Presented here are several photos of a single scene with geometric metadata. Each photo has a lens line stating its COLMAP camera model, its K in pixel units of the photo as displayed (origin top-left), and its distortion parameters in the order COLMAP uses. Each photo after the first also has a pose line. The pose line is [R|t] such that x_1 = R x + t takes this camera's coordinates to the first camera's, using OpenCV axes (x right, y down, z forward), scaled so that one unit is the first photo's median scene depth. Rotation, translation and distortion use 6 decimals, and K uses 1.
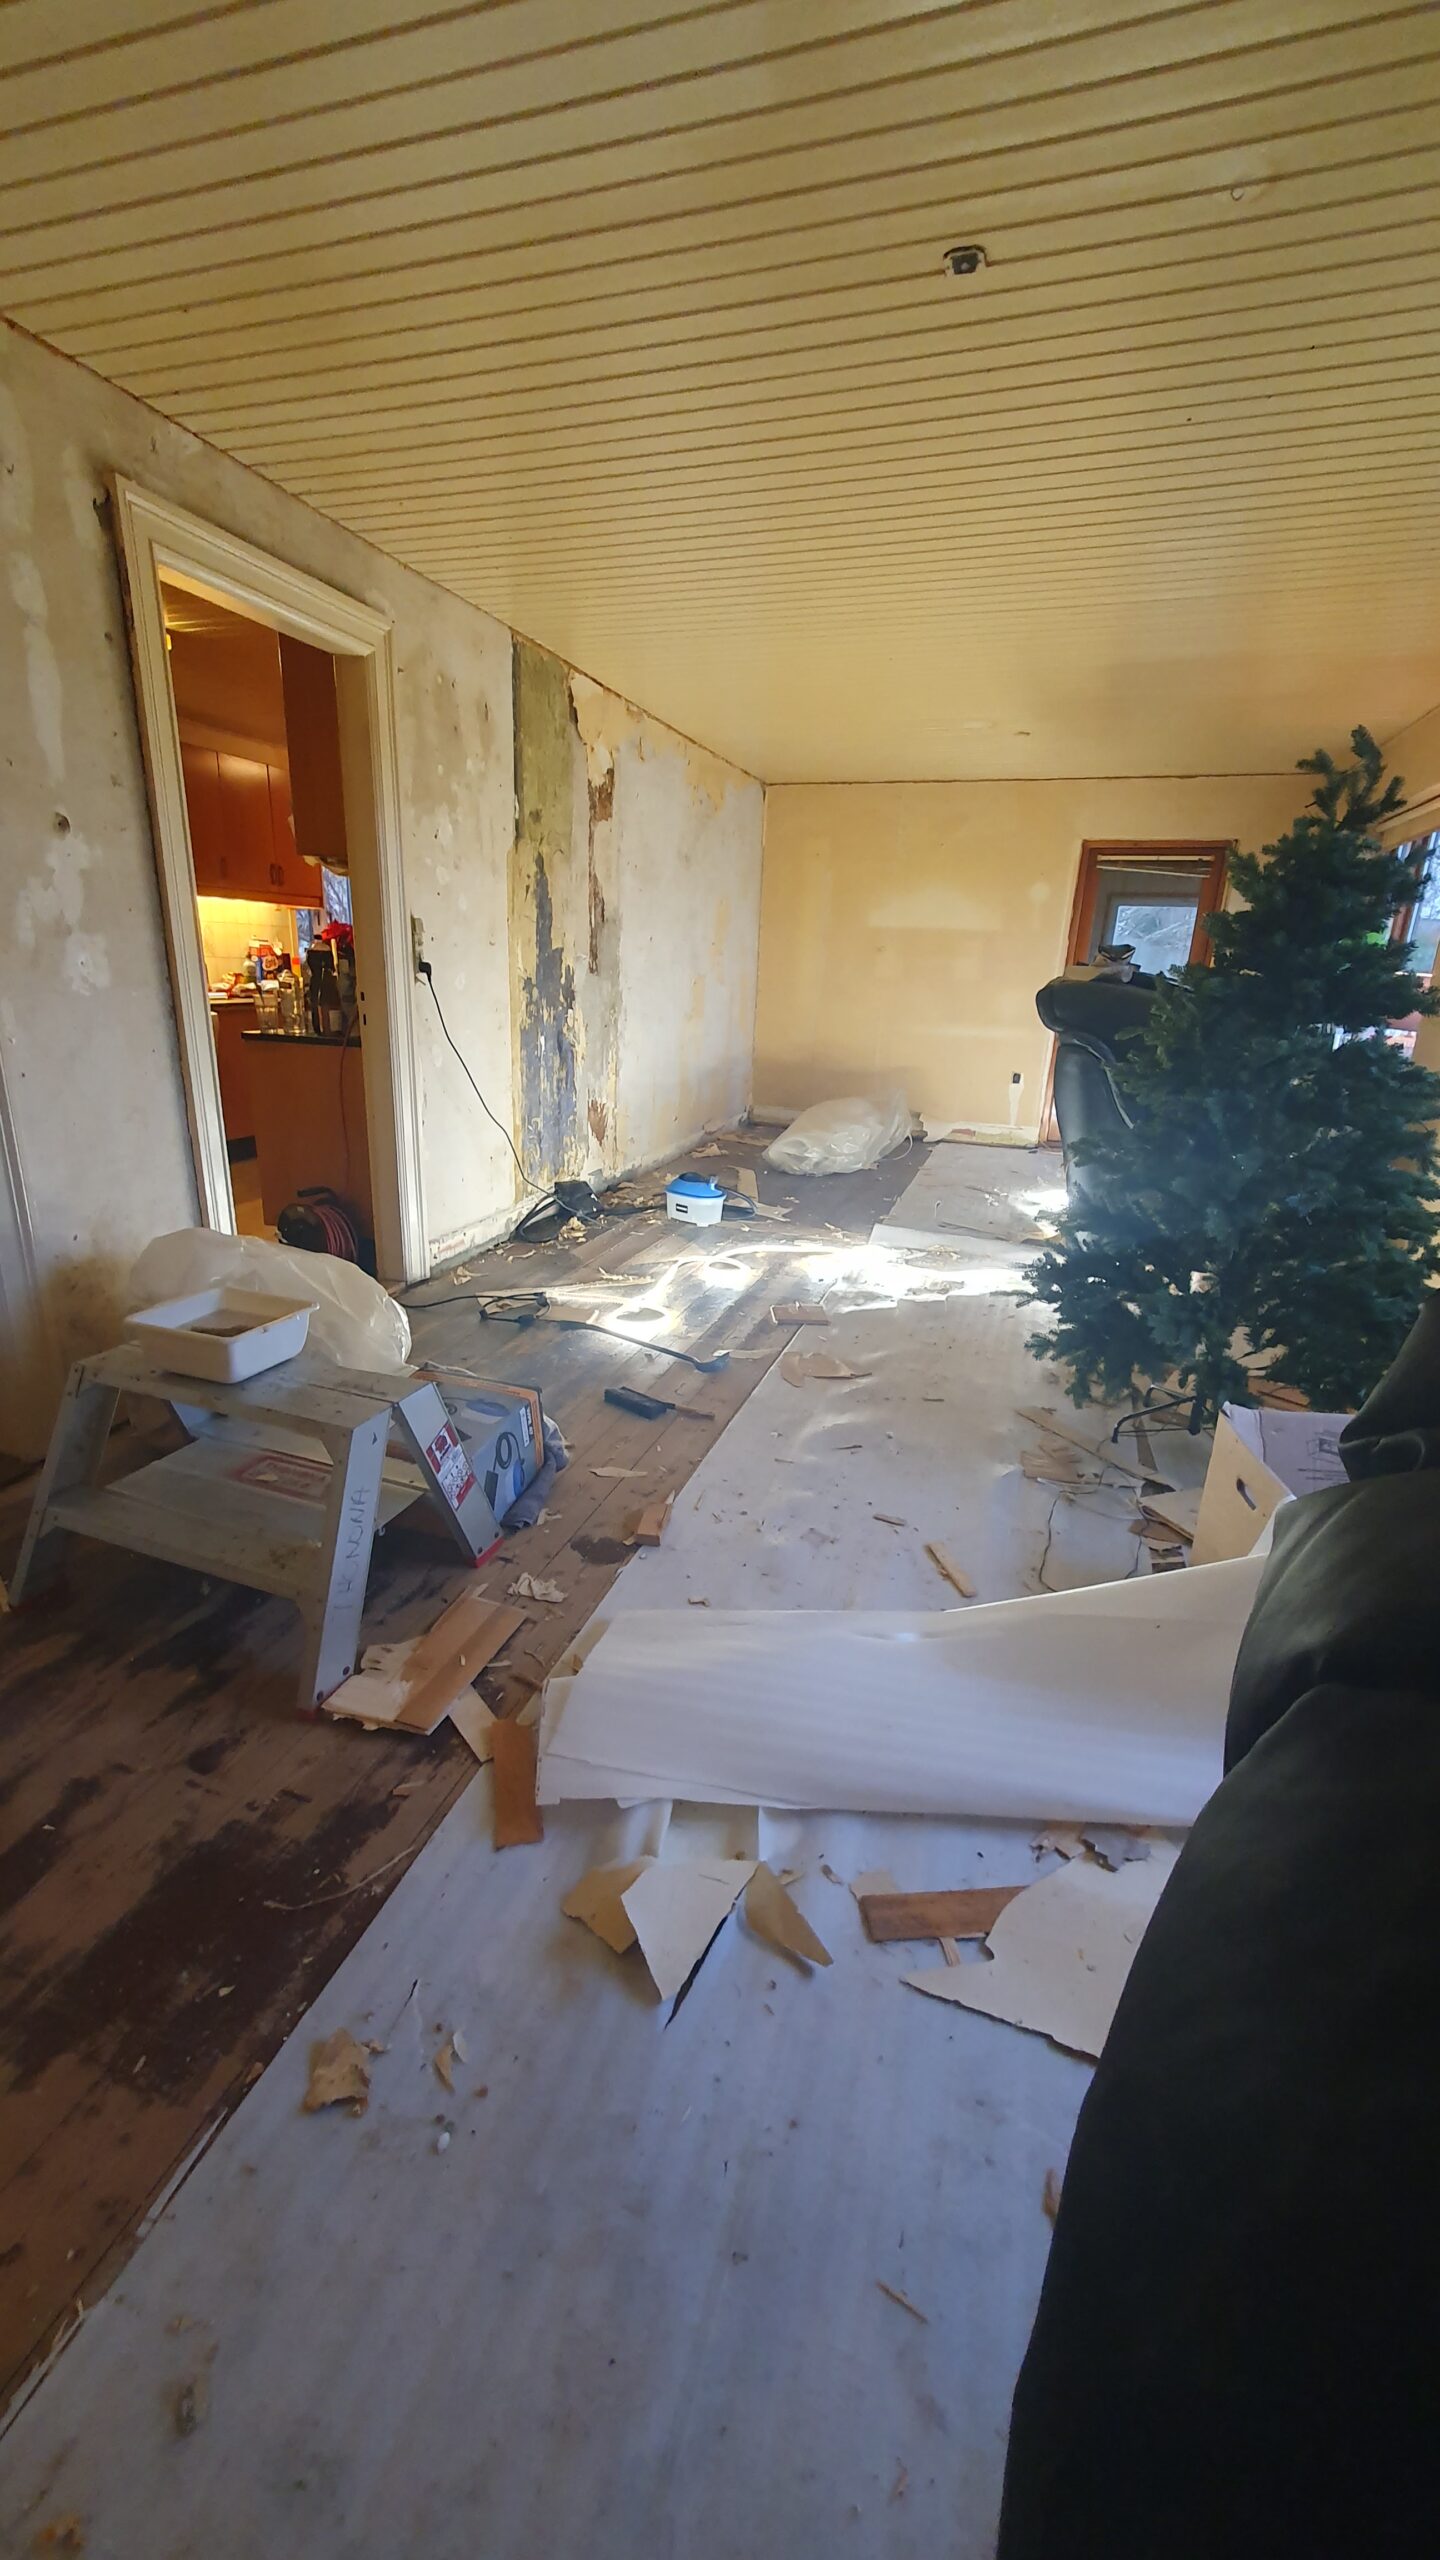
lens RADIAL K [[997.5, 0, 697.7], [0, 997.5, 1304.0], [0, 0, 1]] dist [0.007936, -0.001120]
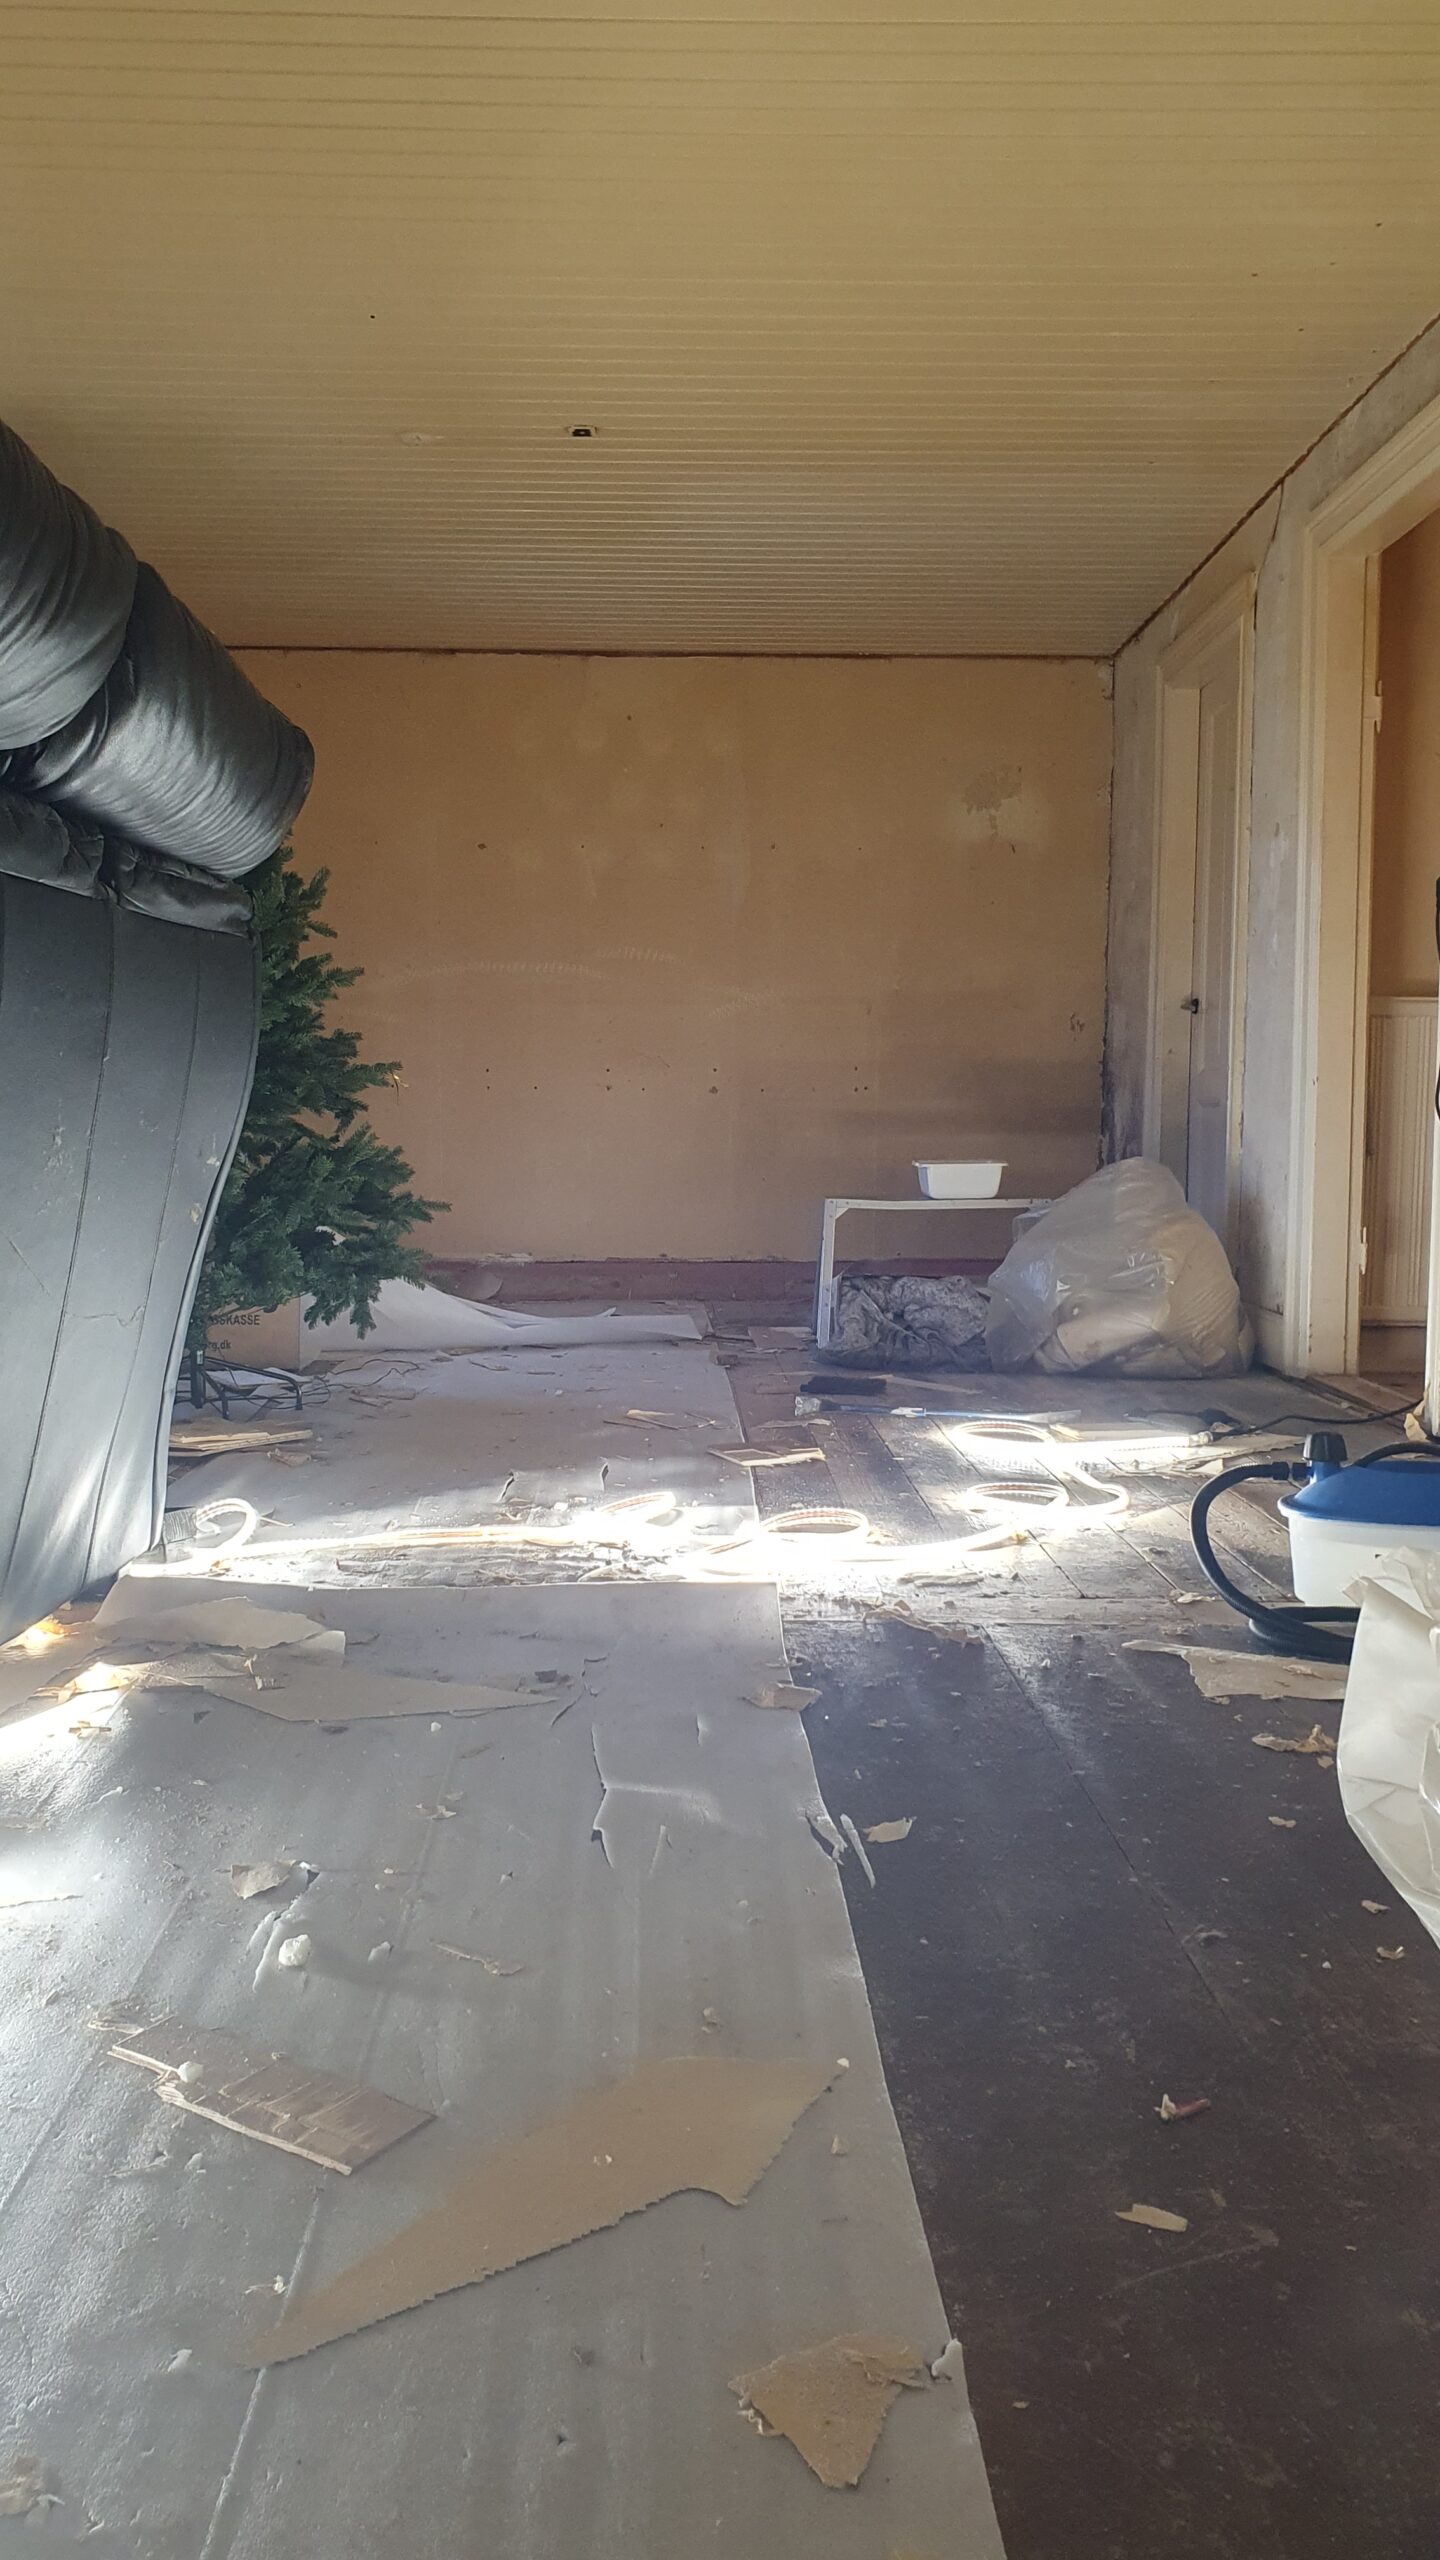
lens RADIAL K [[1955.8, 0, 689.1], [0, 1955.8, 1331.3], [0, 0, 1]] dist [0.049589, -0.066911]
pose [[-0.937878, -0.001966, -0.346960, 0.523636], [-0.147611, 0.907235, 0.393872, -0.469565], [0.314000, 0.420619, -0.851166, 1.882620]]
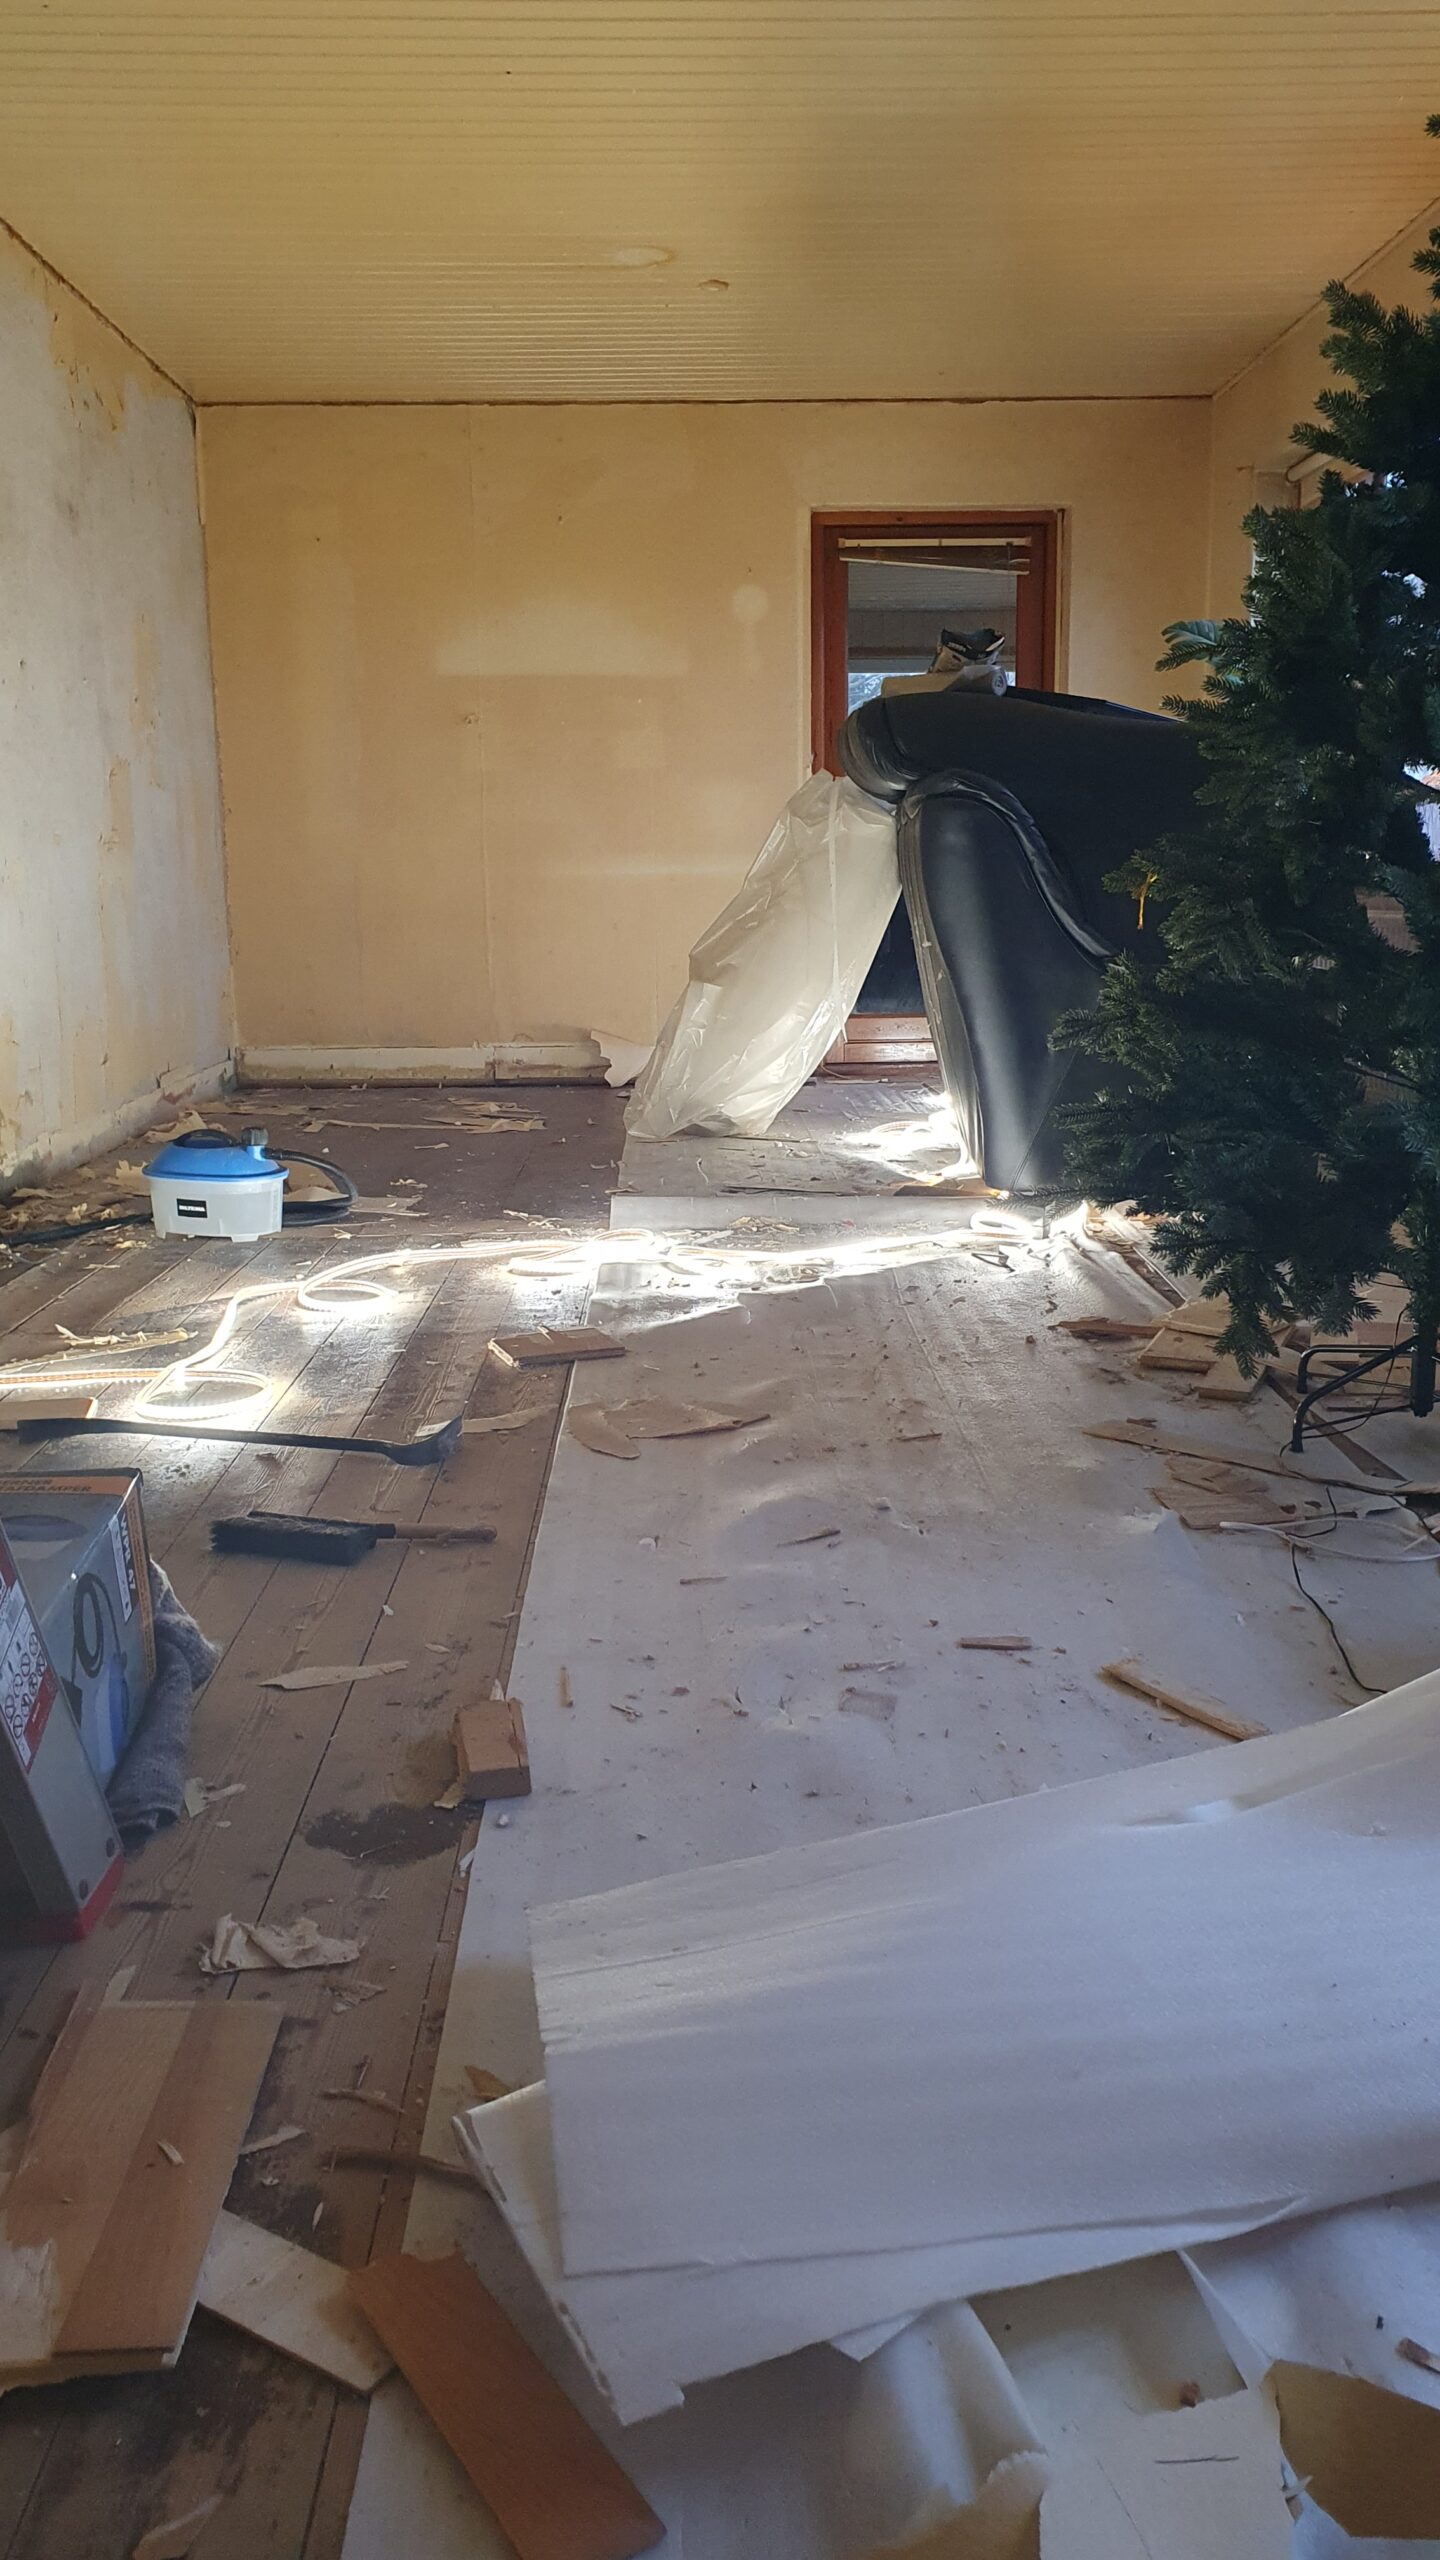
lens RADIAL K [[1955.8, 0, 732.2], [0, 1955.8, 1263.3], [0, 0, 1]] dist [0.049589, -0.066911]
pose [[0.933345, -0.115449, 0.339911, -0.123606], [0.158152, 0.982273, -0.100637, 0.076004], [-0.322267, 0.147686, 0.935058, 0.125229]]
